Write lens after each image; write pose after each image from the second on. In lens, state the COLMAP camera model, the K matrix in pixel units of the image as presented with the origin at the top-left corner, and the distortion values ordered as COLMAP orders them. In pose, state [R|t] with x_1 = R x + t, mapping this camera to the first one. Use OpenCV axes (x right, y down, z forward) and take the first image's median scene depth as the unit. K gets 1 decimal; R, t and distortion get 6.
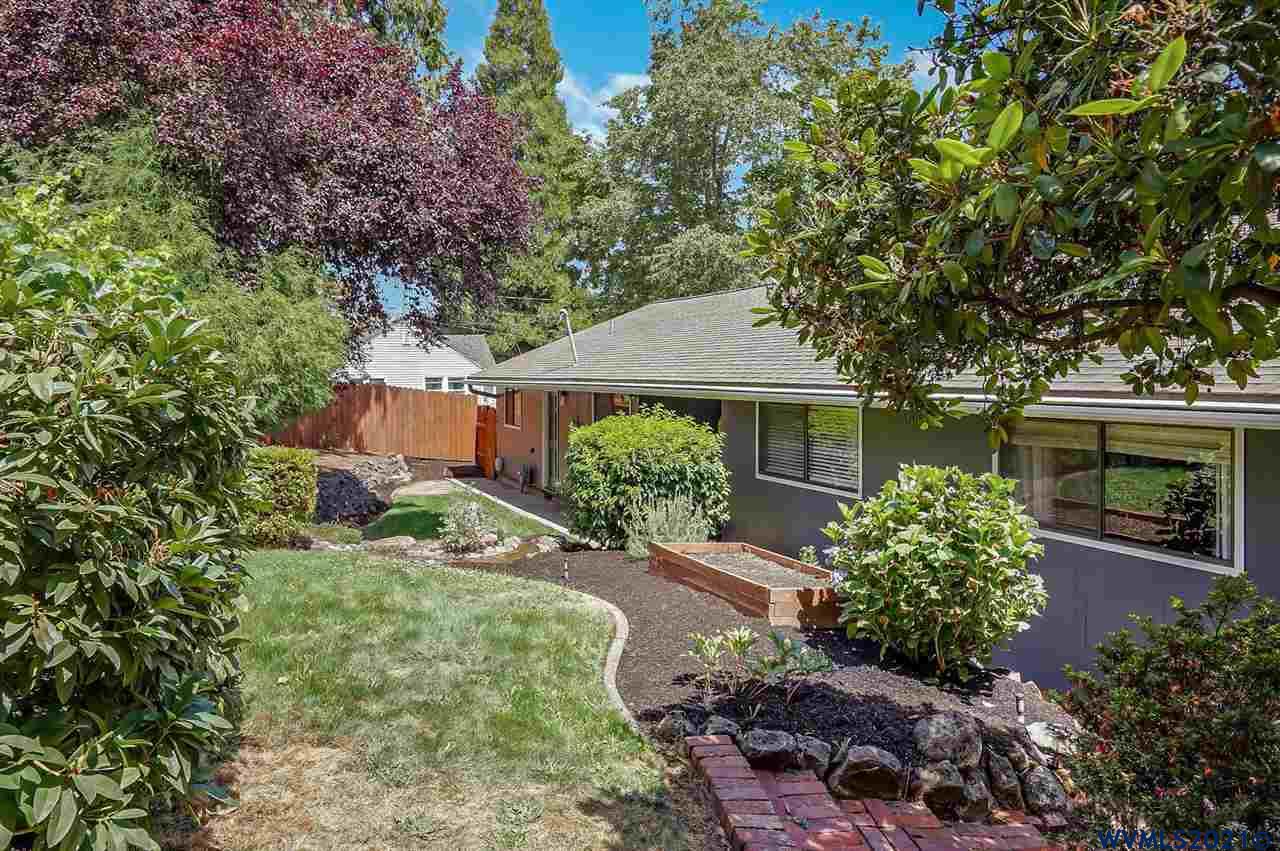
lens RADIAL K [[804.8, 0, 641.3], [0, 804.8, 427.4], [0, 0, 1]] dist [0.008620, -0.000409]
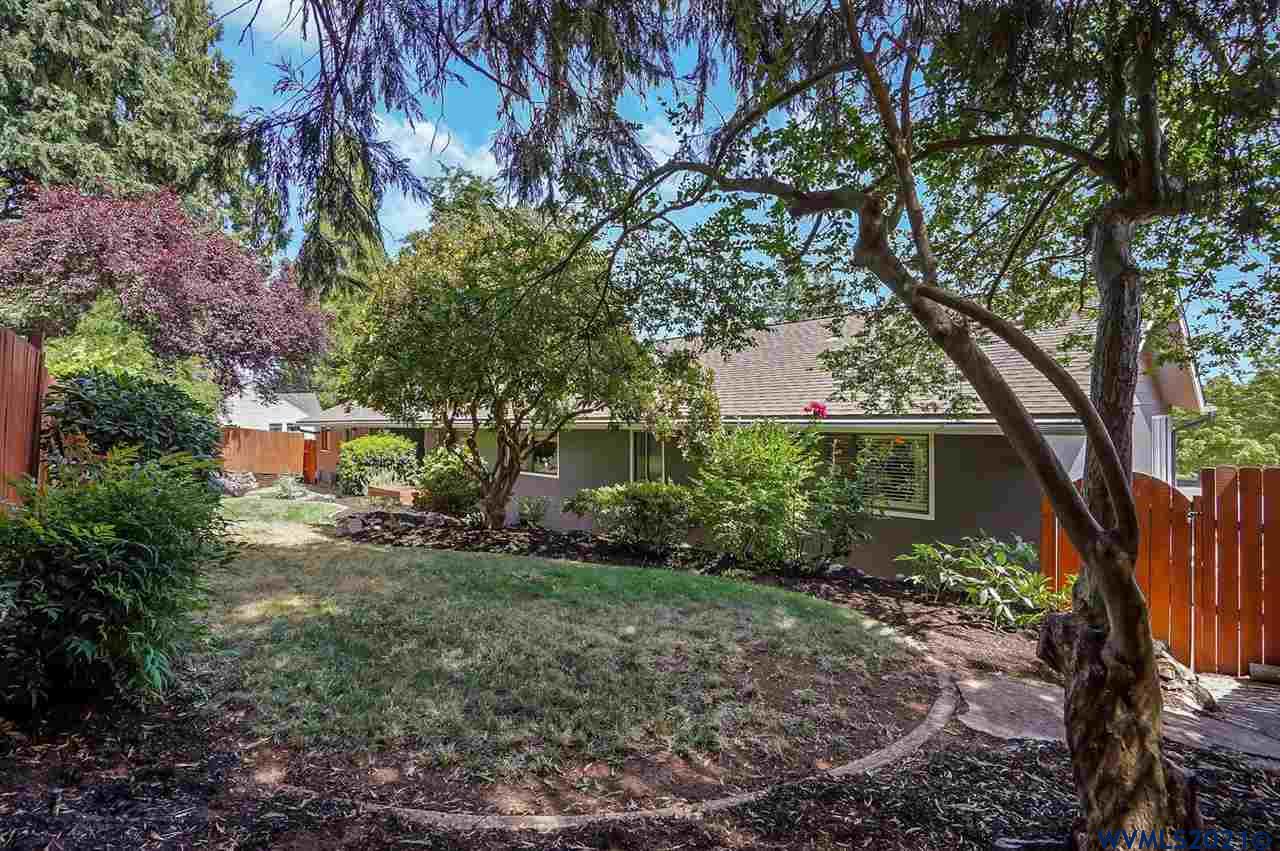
lens RADIAL K [[675.6, 0, 638.5], [0, 675.6, 420.7], [0, 0, 1]] dist [-0.001599, 0.000835]
pose [[0.972110, -0.021237, 0.233562, 0.236168], [0.035443, 0.997756, -0.056796, 0.065825], [-0.231831, 0.063490, 0.970682, -0.829804]]
